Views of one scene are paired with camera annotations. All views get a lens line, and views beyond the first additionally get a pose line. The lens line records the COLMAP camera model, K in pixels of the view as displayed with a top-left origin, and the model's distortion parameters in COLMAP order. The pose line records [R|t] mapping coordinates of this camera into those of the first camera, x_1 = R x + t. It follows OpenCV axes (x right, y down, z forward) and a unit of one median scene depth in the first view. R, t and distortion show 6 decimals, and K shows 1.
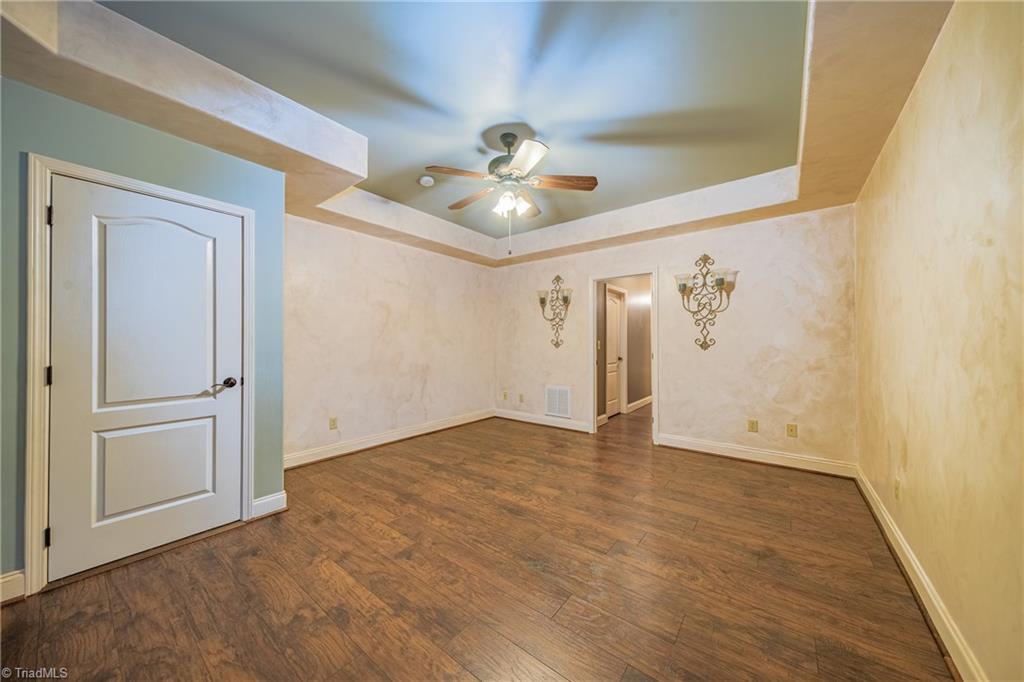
lens RADIAL K [[343.3, 0, 510.1], [0, 343.3, 344.7], [0, 0, 1]] dist [0.000082, 0.000033]
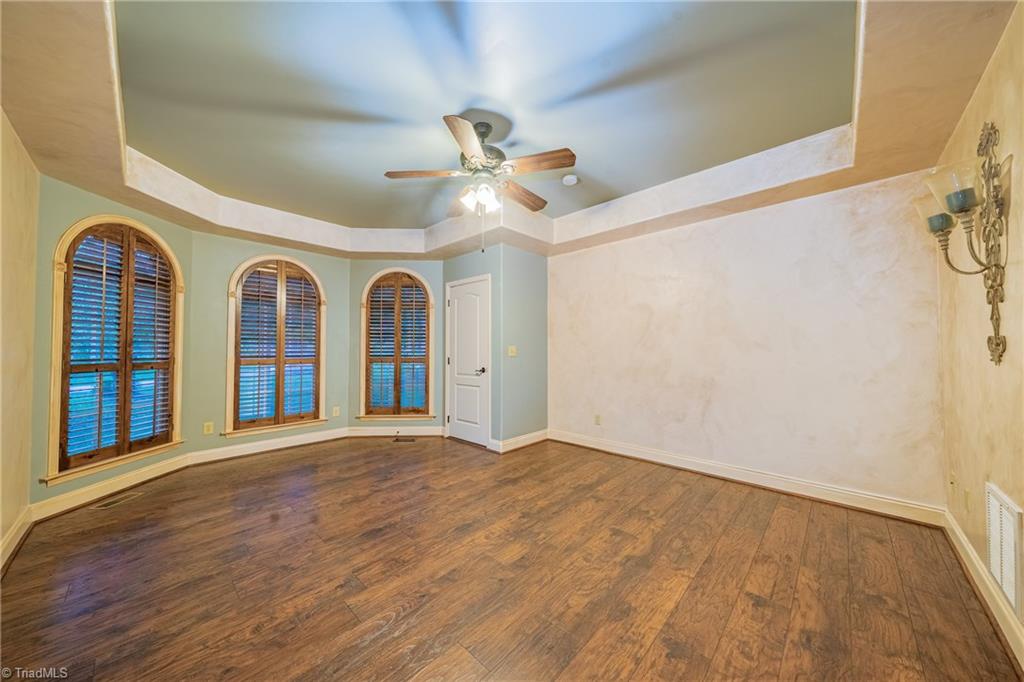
lens RADIAL K [[349.2, 0, 512.8], [0, 349.2, 339.0], [0, 0, 1]] dist [0.016933, -0.003592]
pose [[-0.090702, -0.027866, -0.995488, 0.802570], [-0.003804, 0.999611, -0.027635, -0.002896], [0.995871, 0.001281, -0.090772, 1.004250]]
